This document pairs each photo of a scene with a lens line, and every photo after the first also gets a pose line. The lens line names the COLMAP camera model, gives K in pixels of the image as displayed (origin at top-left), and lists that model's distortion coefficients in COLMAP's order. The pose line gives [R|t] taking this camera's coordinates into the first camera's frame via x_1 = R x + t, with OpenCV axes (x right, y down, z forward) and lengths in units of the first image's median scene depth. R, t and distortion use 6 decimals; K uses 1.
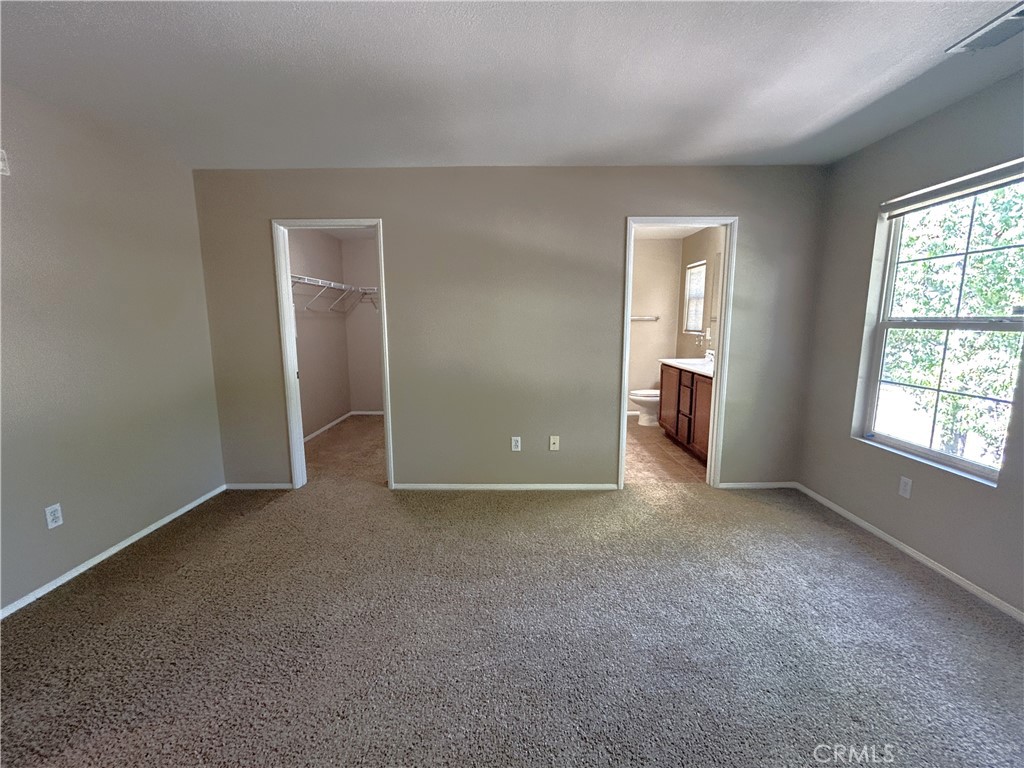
lens RADIAL K [[419.1, 0, 510.7], [0, 419.1, 385.4], [0, 0, 1]] dist [-0.000858, 0.002063]
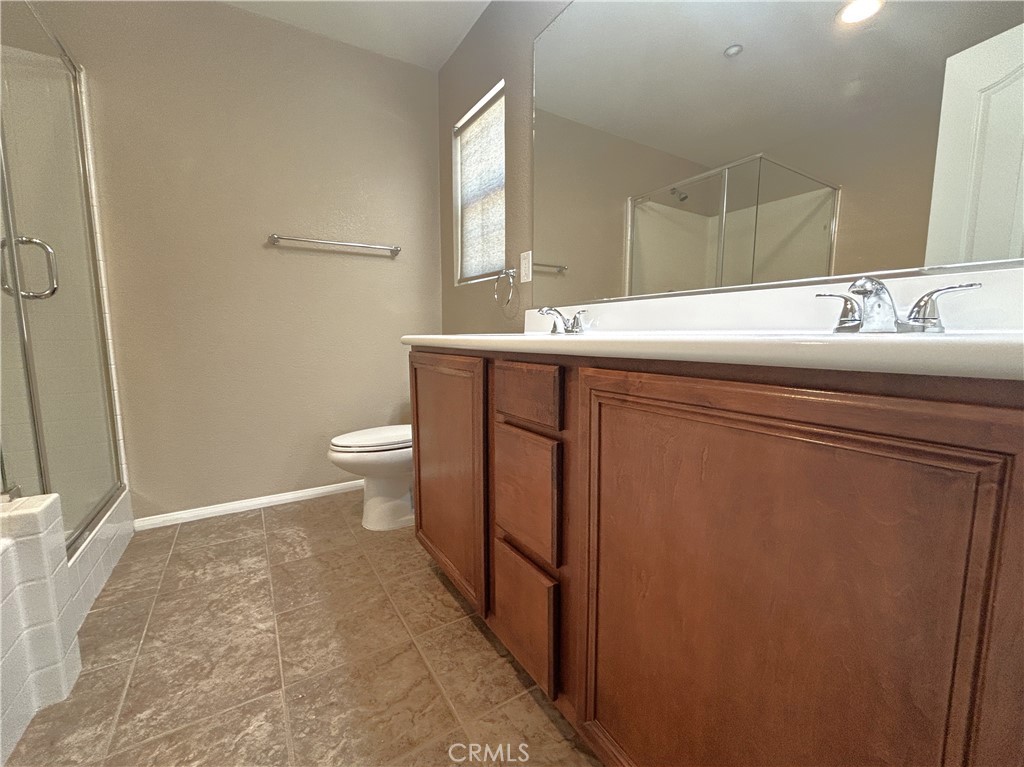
lens RADIAL K [[419.1, 0, 504.3], [0, 419.1, 383.3], [0, 0, 1]] dist [-0.000858, 0.002063]
pose [[0.846221, -0.051316, 0.530355, 0.366121], [0.072856, 0.997147, -0.019766, -0.021268], [-0.527828, 0.055366, 0.847545, 1.019424]]
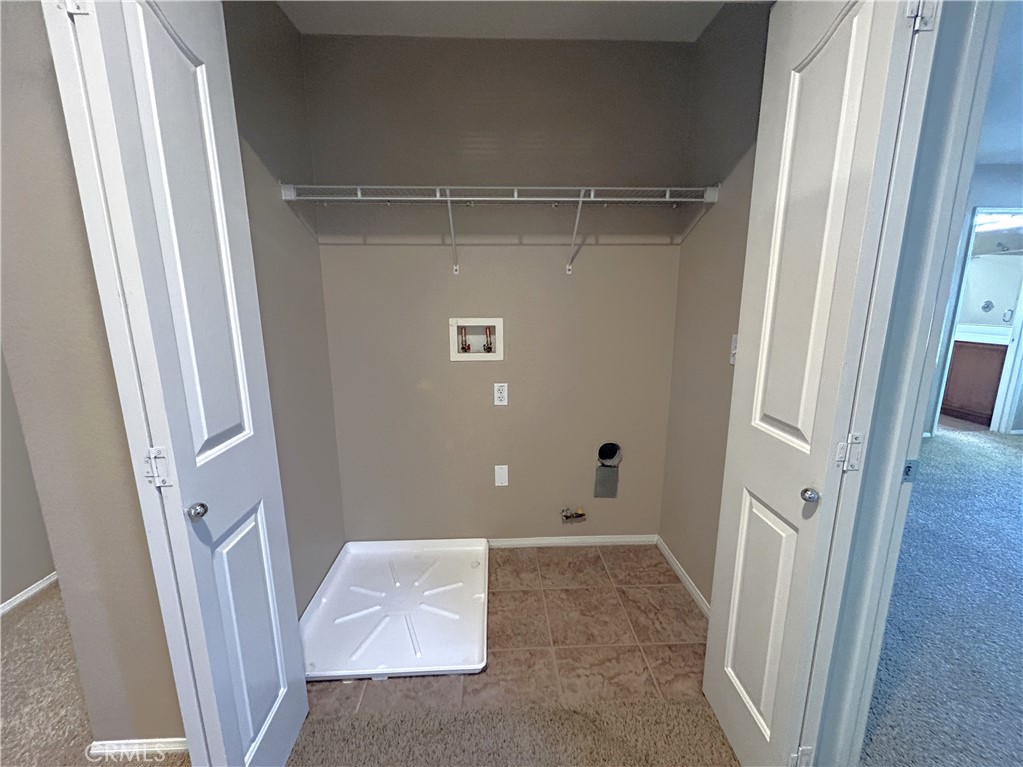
lens RADIAL K [[418.7, 0, 515.2], [0, 418.7, 386.7], [0, 0, 1]] dist [-0.000858, 0.002063]
pose [[0.998254, -0.018457, 0.056107, -1.009927], [0.015717, 0.998681, 0.048886, 0.025642], [-0.056935, -0.047918, 0.997227, -0.126242]]
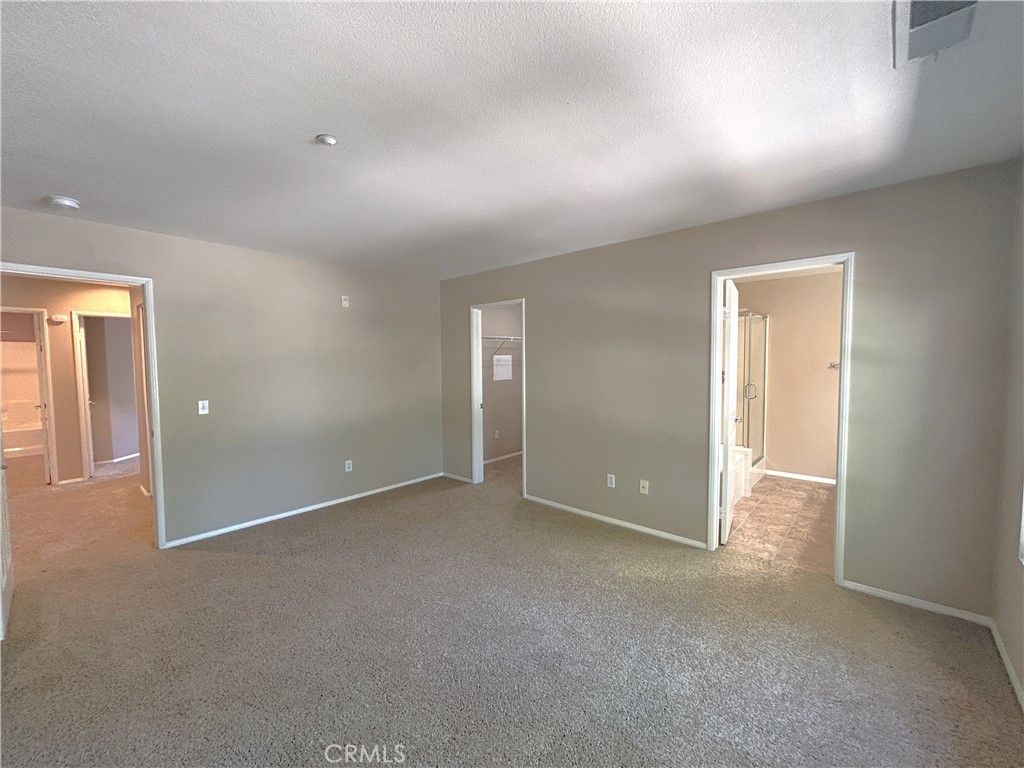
lens RADIAL K [[419.1, 0, 512.2], [0, 419.1, 384.5], [0, 0, 1]] dist [-0.000858, 0.002063]
pose [[0.751379, 0.037142, -0.658825, 0.539756], [-0.091531, 0.994629, -0.048316, -0.037212], [0.653492, 0.096607, 0.750743, -0.033564]]
